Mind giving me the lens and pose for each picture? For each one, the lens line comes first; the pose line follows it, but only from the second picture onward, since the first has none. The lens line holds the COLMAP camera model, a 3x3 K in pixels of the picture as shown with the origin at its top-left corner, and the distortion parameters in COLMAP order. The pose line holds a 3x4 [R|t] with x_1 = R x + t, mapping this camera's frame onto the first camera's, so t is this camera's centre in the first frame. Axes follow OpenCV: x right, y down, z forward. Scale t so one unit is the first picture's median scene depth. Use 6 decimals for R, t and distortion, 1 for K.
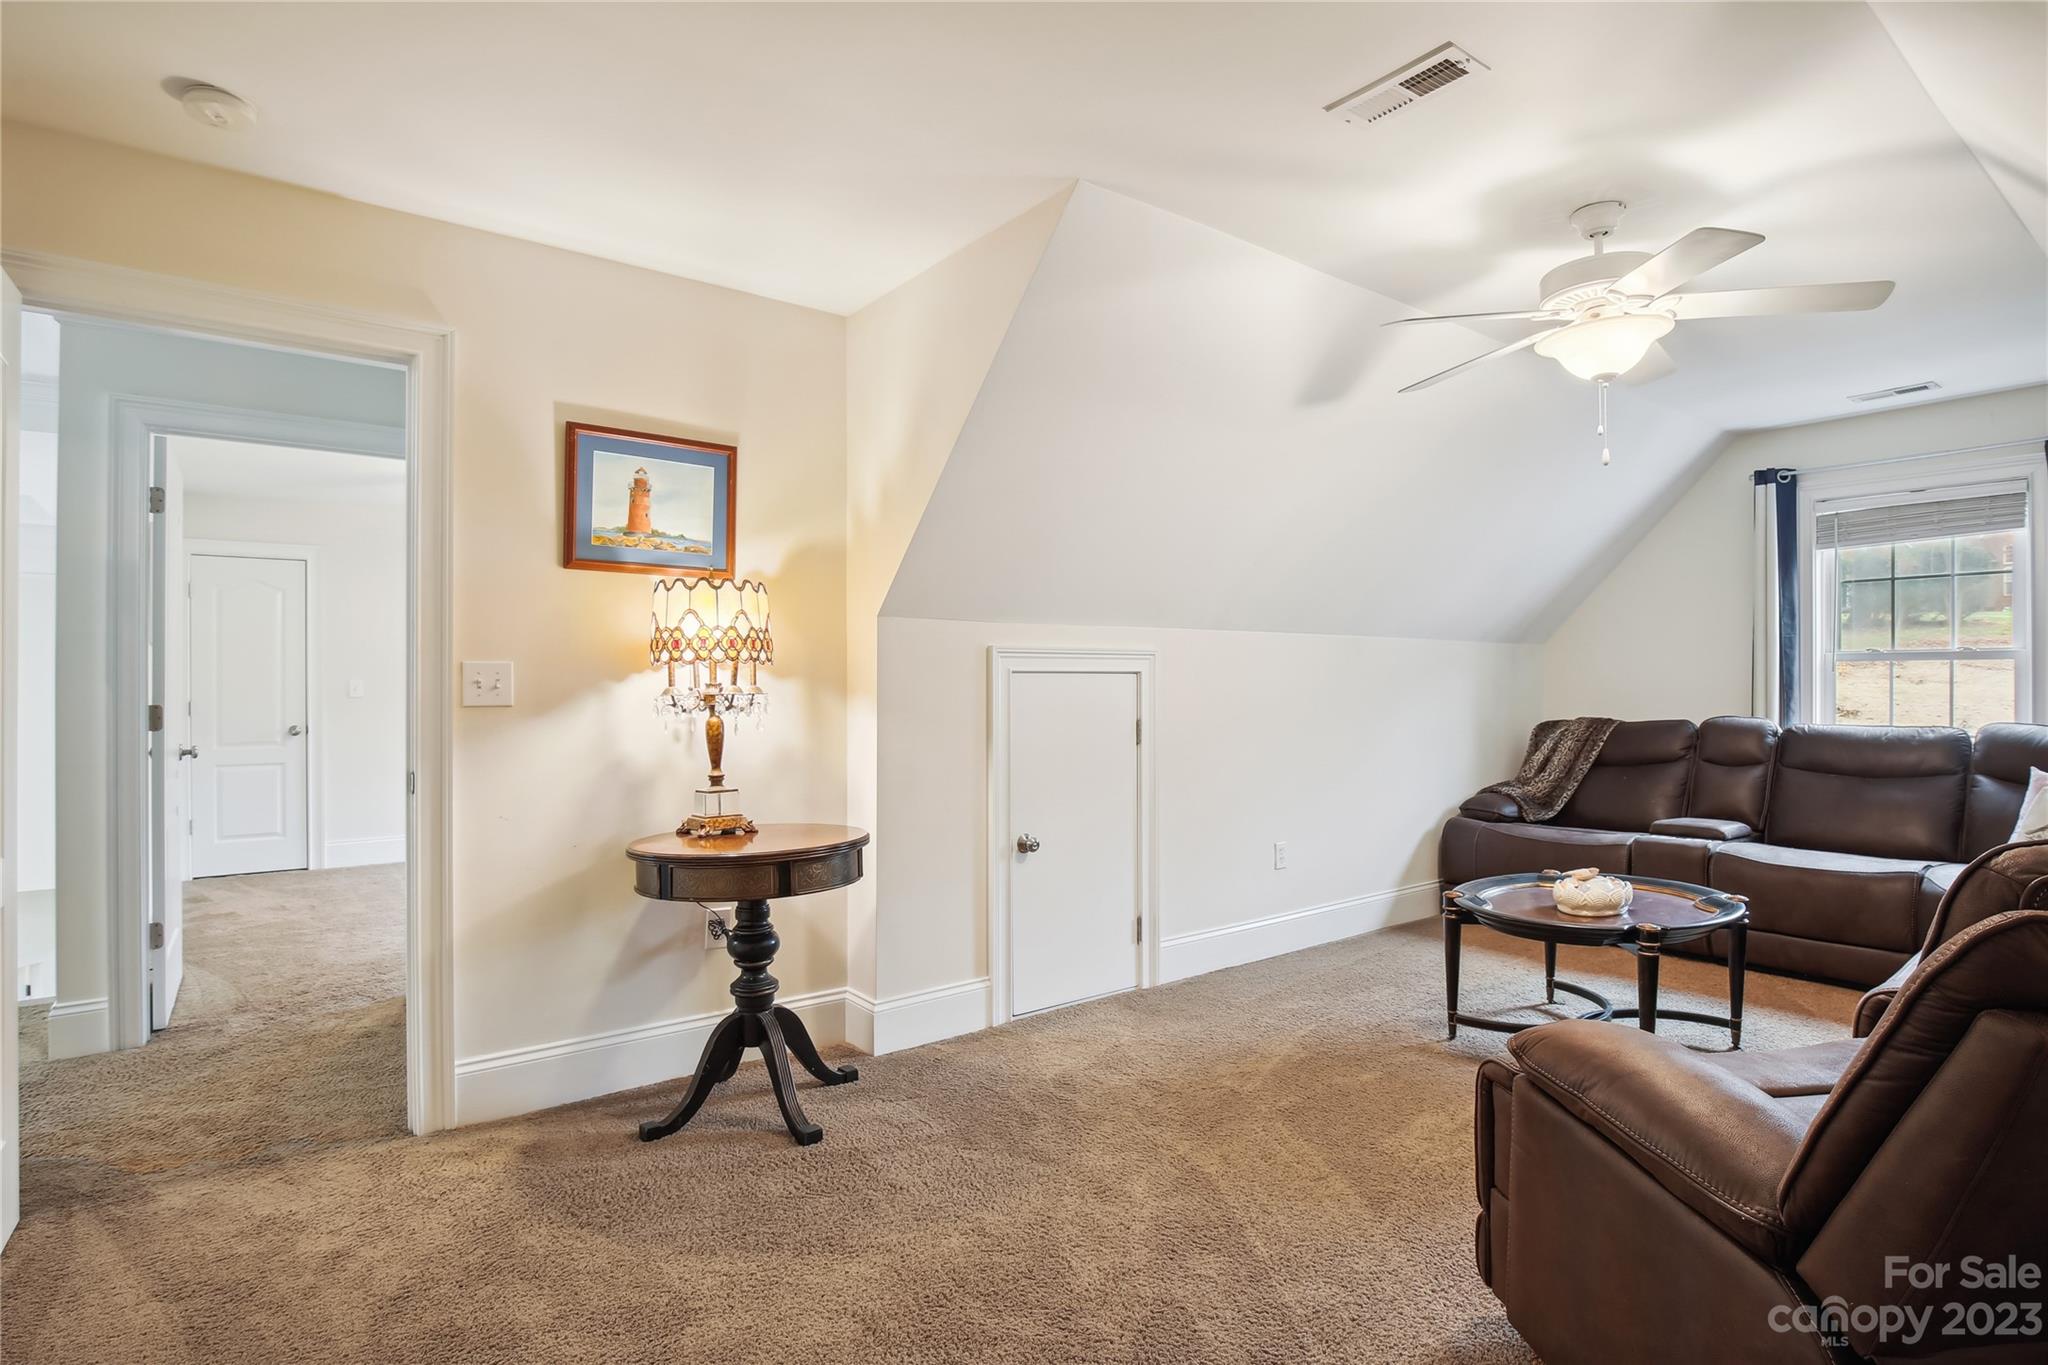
lens RADIAL K [[1045.5, 0, 1037.2], [0, 1045.5, 683.9], [0, 0, 1]] dist [-0.024366, 0.004395]
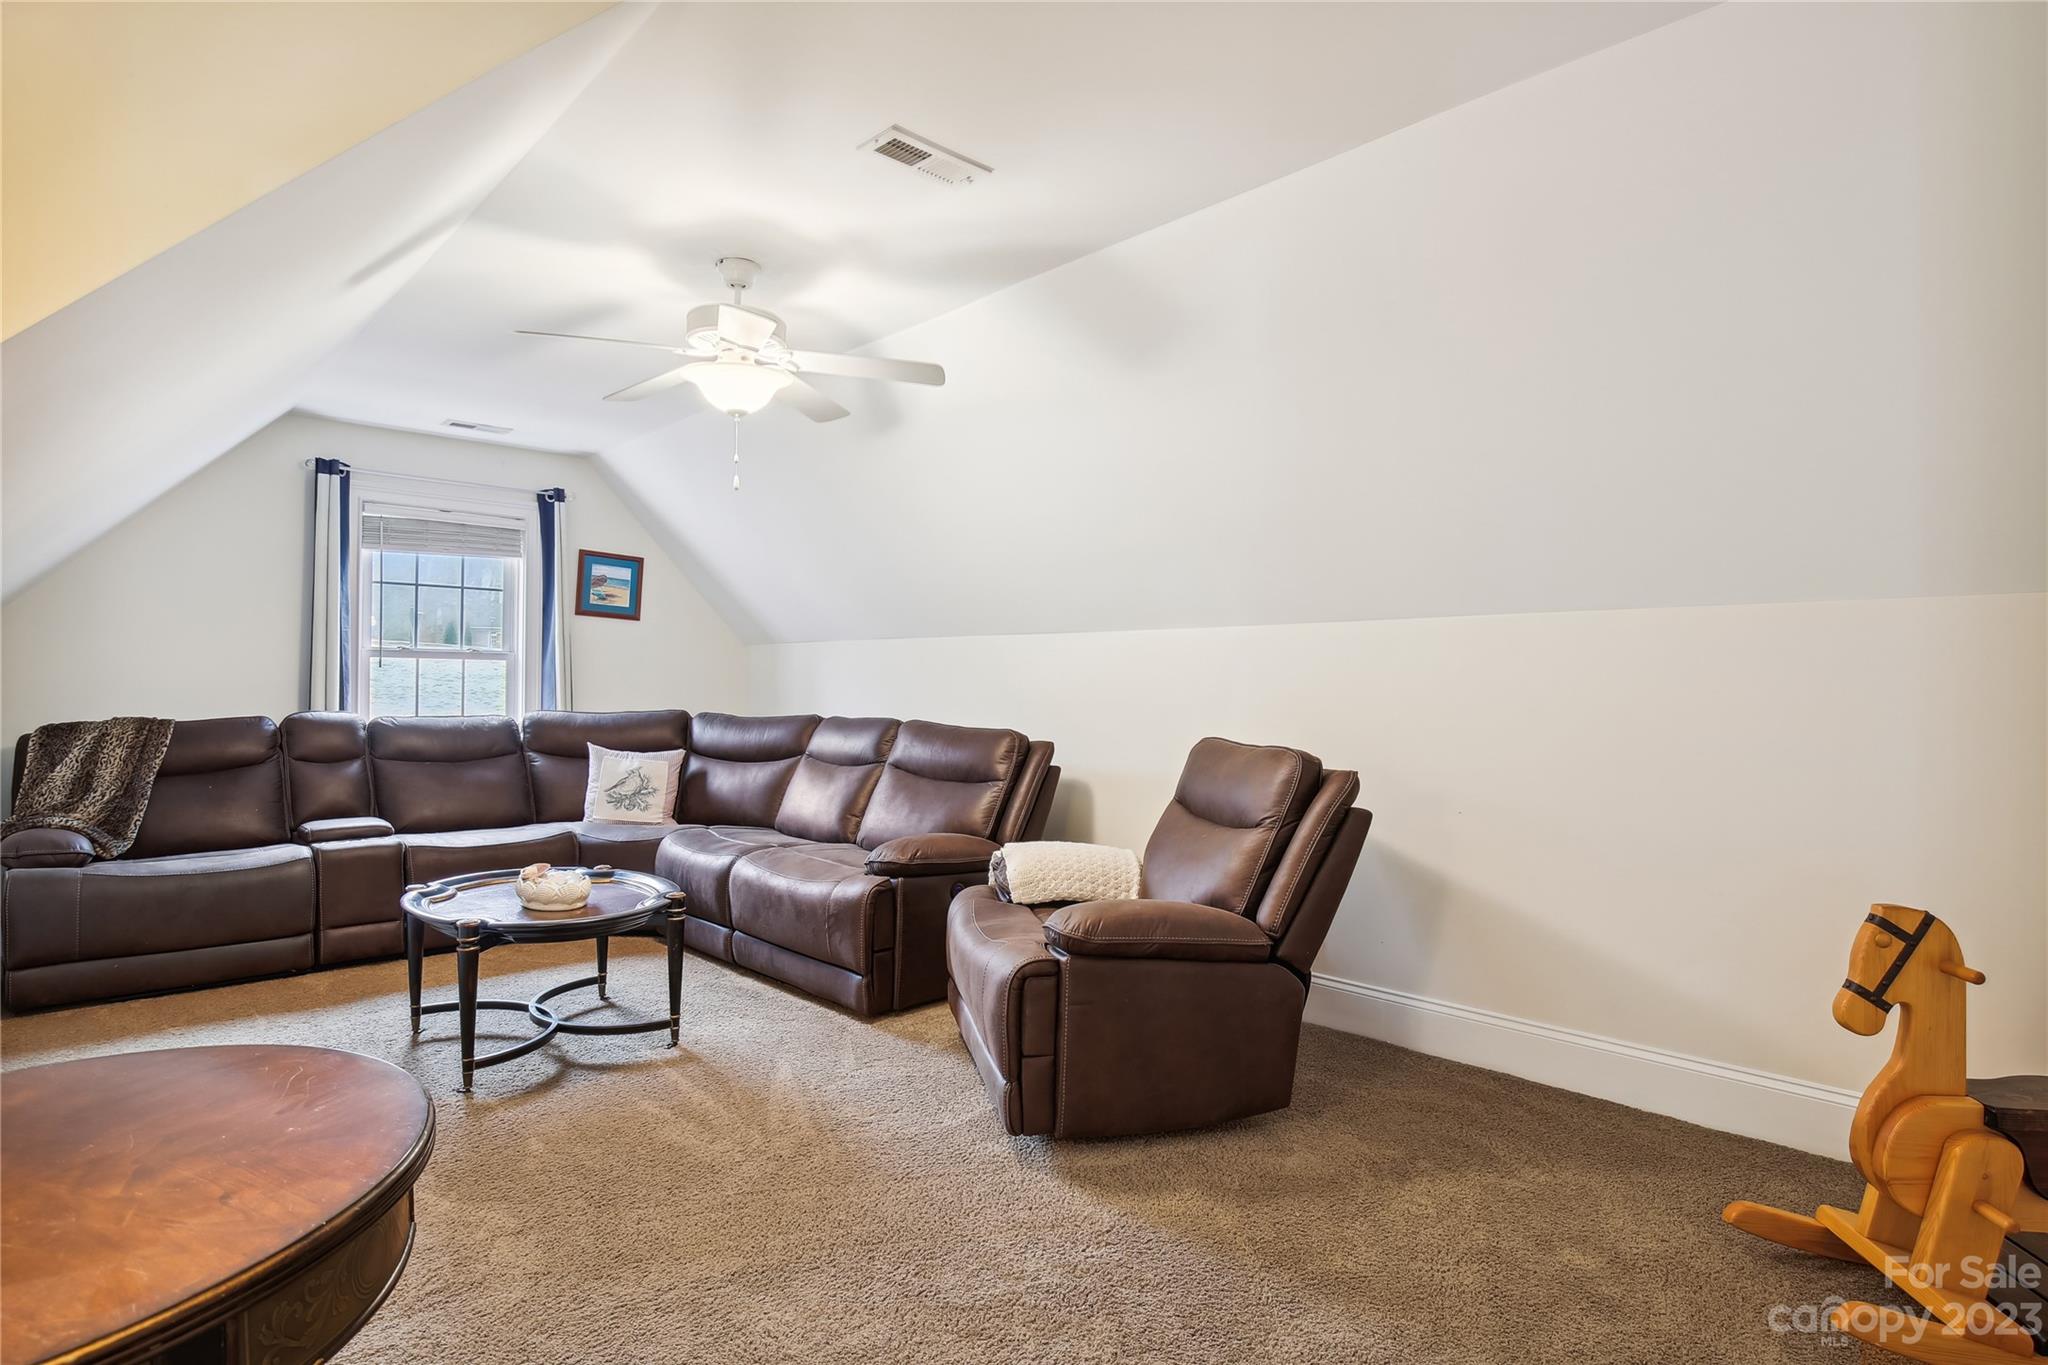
lens RADIAL K [[1045.5, 0, 1037.4], [0, 1045.5, 688.0], [0, 0, 1]] dist [-0.024366, 0.004395]
pose [[-0.102956, -0.000228, 0.994686, -0.357792], [-0.013793, 0.999904, -0.001198, 0.001962], [-0.994590, -0.013843, -0.102949, 0.446284]]
